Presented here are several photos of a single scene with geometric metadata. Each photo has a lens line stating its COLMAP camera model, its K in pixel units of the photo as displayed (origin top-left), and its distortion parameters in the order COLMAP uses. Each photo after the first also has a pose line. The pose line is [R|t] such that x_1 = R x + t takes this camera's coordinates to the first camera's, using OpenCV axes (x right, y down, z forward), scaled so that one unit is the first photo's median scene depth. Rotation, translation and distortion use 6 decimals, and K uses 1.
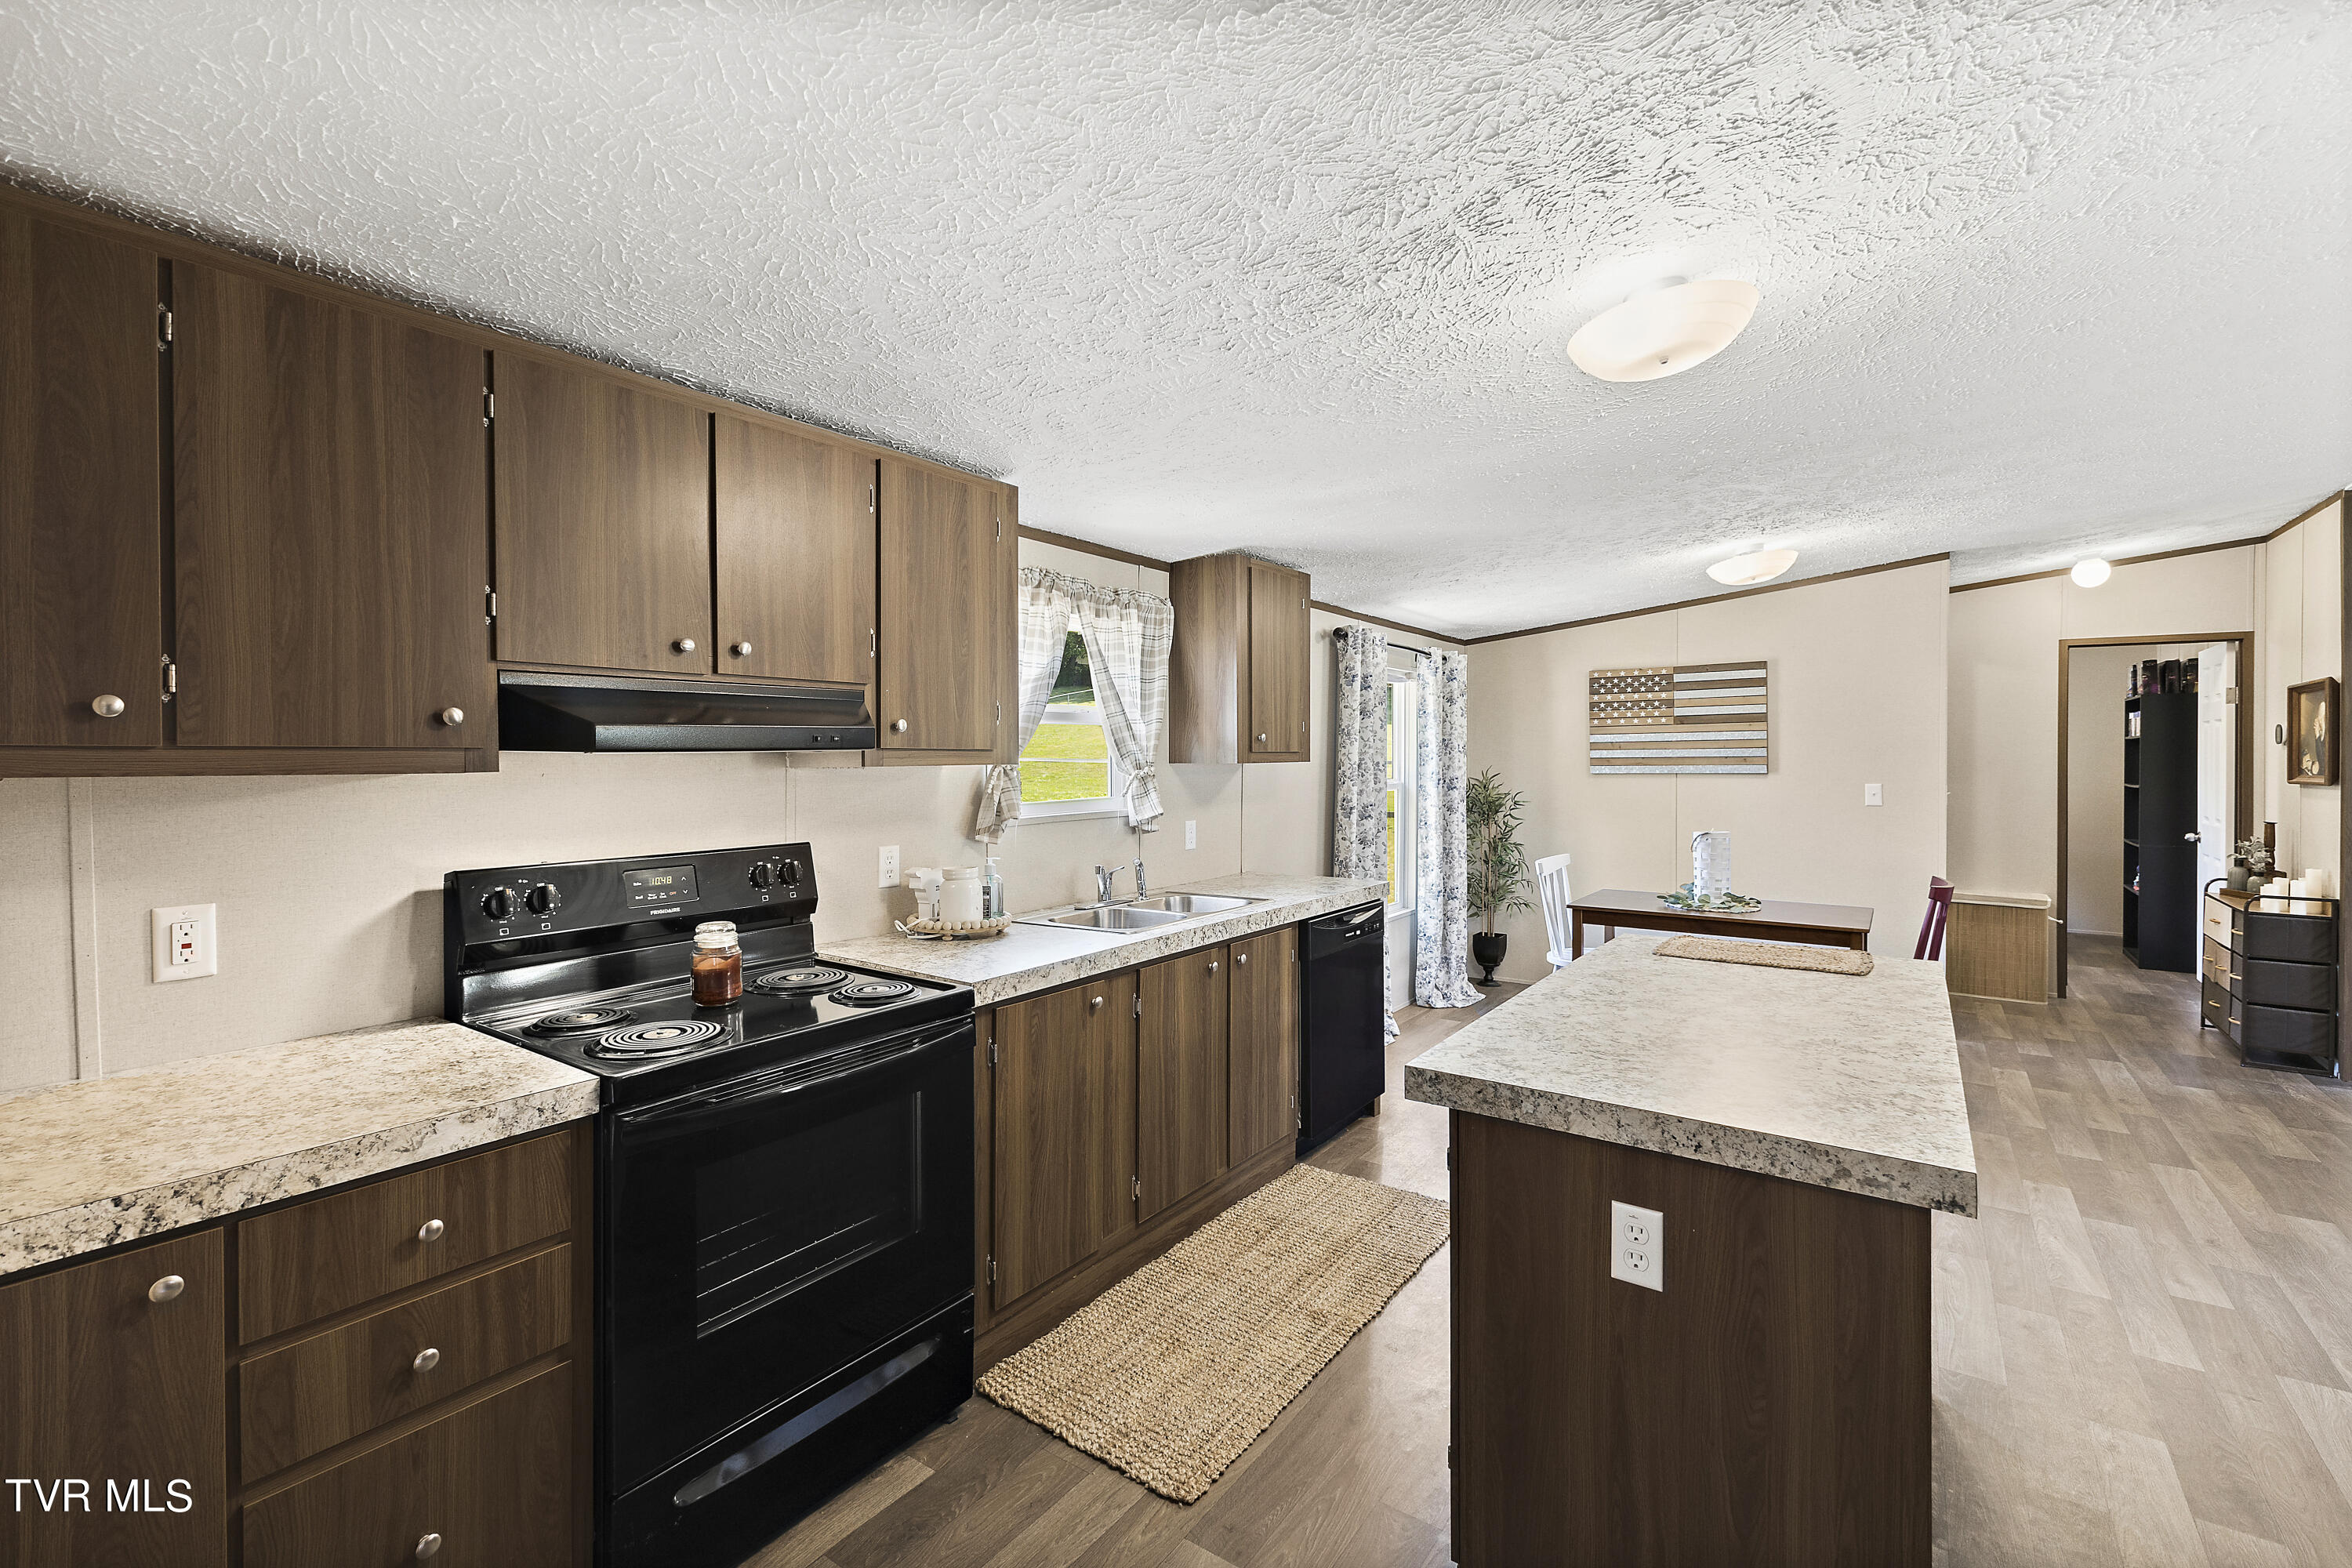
lens RADIAL K [[1029.3, 0, 1177.8], [0, 1029.3, 773.8], [0, 0, 1]] dist [0.006564, 0.000251]
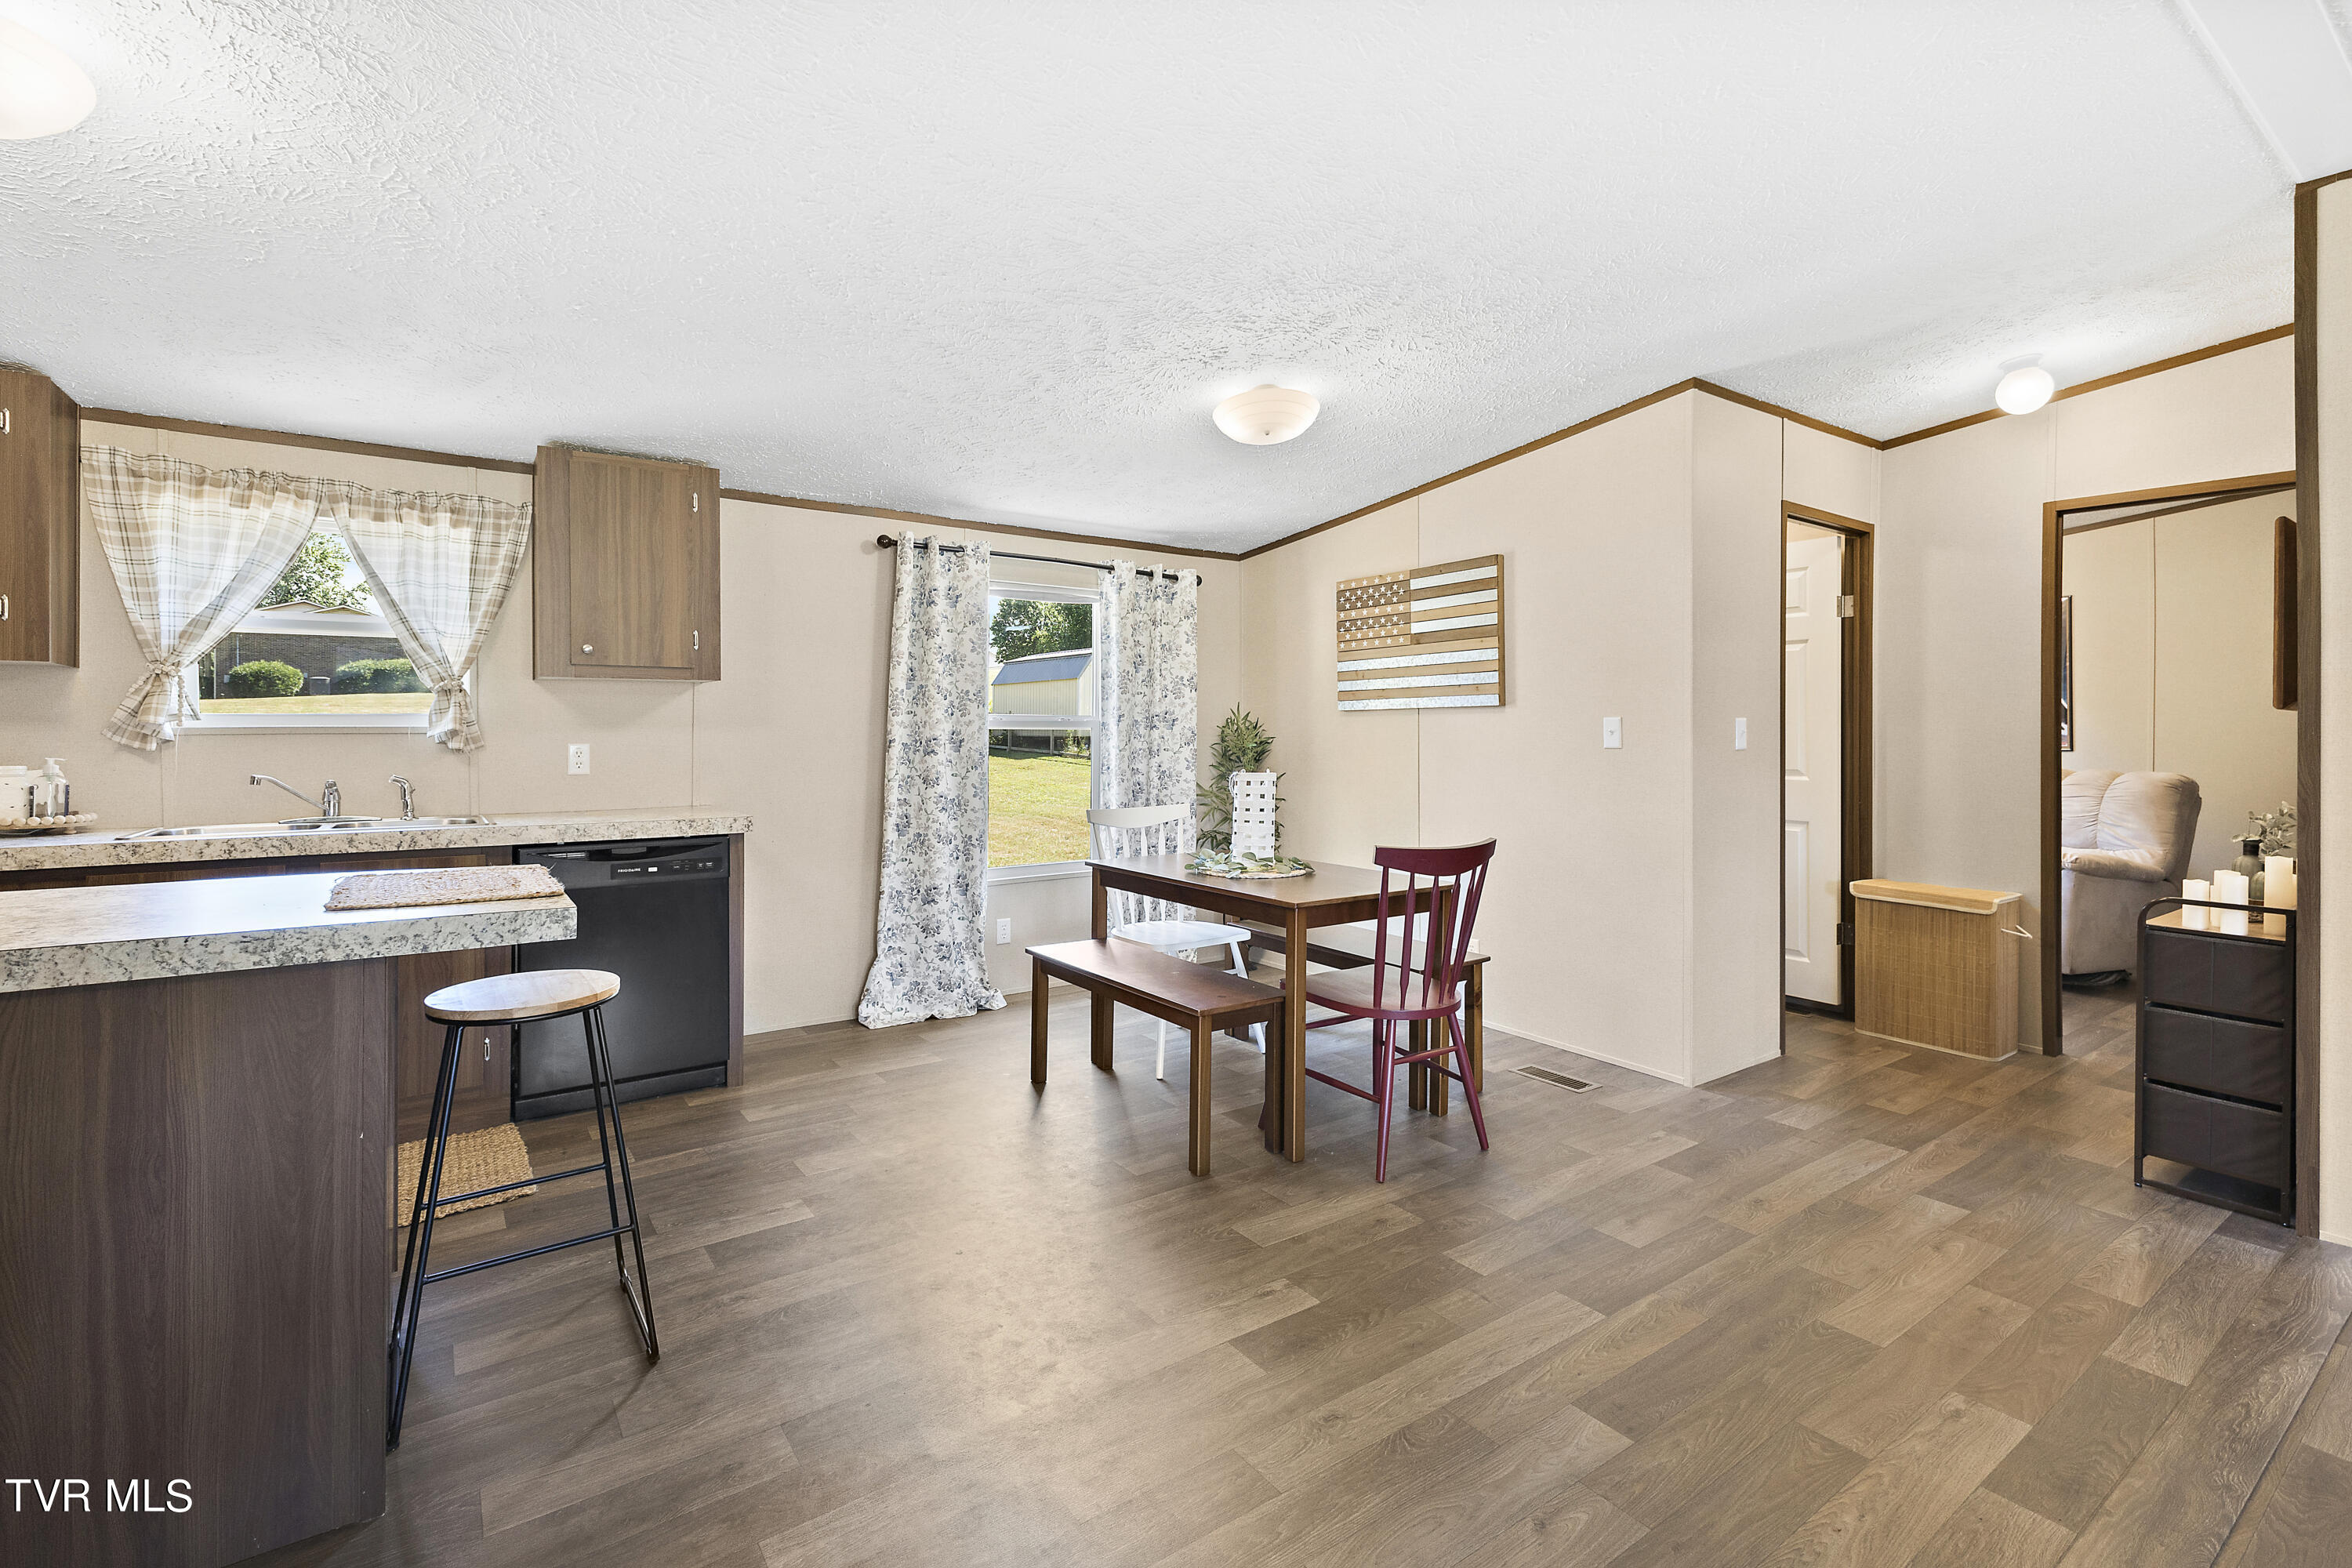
lens RADIAL K [[1056.7, 0, 1180.9], [0, 1056.7, 724.6], [0, 0, 1]] dist [-0.000161, -0.000327]
pose [[0.944041, 0.002143, -0.329821, 0.584859], [-0.009345, 0.999751, -0.020254, 0.029510], [0.329696, 0.022203, 0.943826, 0.202116]]
